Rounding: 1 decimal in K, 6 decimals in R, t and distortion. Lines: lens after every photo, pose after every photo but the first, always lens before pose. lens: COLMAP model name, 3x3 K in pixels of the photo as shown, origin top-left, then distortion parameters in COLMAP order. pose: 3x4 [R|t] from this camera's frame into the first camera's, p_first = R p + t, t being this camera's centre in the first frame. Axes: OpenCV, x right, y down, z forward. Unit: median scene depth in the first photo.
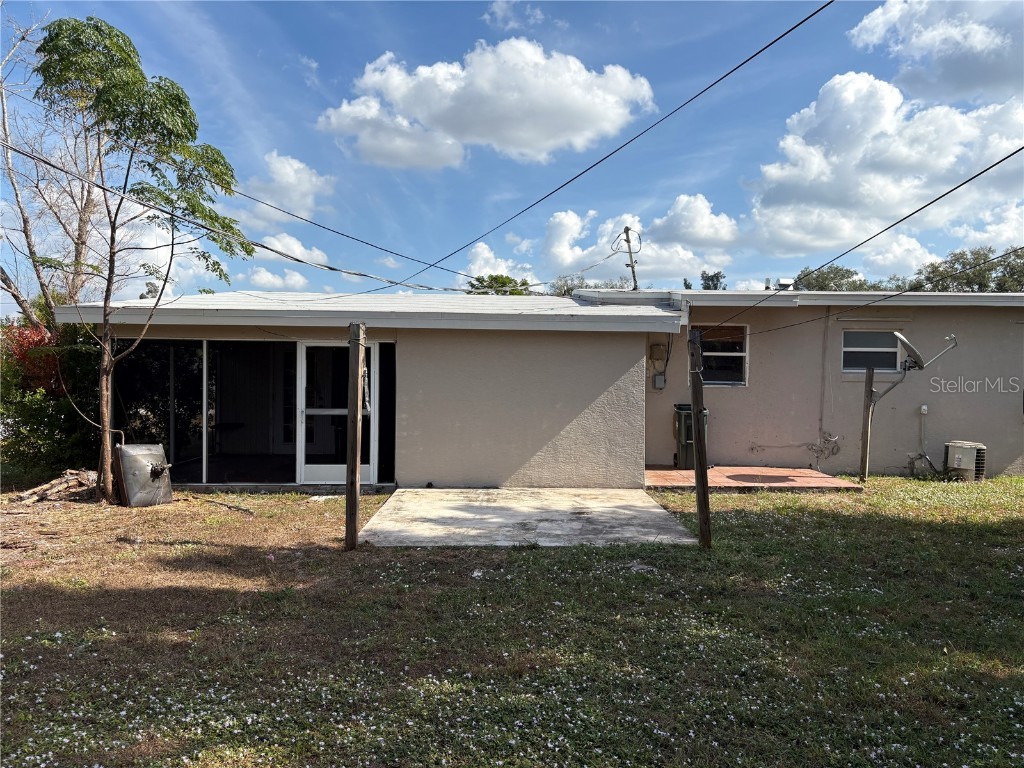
lens RADIAL K [[772.2, 0, 516.7], [0, 772.2, 385.8], [0, 0, 1]] dist [0.054038, -0.063486]
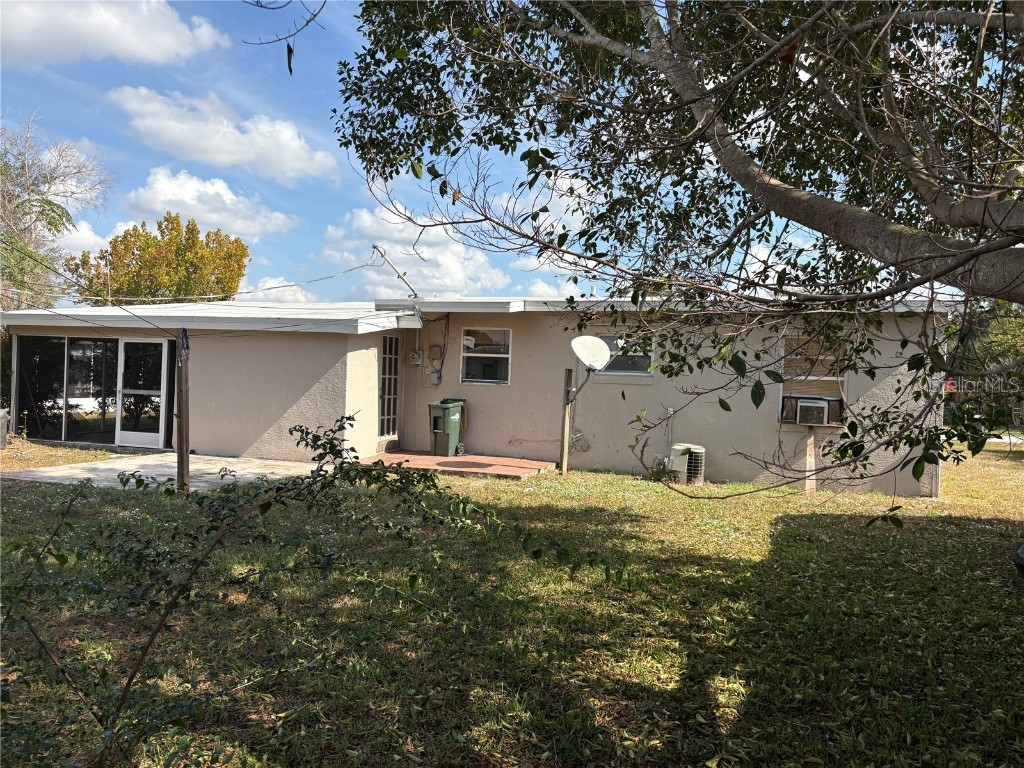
lens RADIAL K [[772.2, 0, 516.7], [0, 772.2, 385.8], [0, 0, 1]] dist [0.054038, -0.063486]
pose [[0.939429, 0.029735, -0.341451, 0.818303], [-0.033317, 0.999434, -0.004631, 0.007926], [0.341120, 0.015726, 0.939888, -0.027210]]
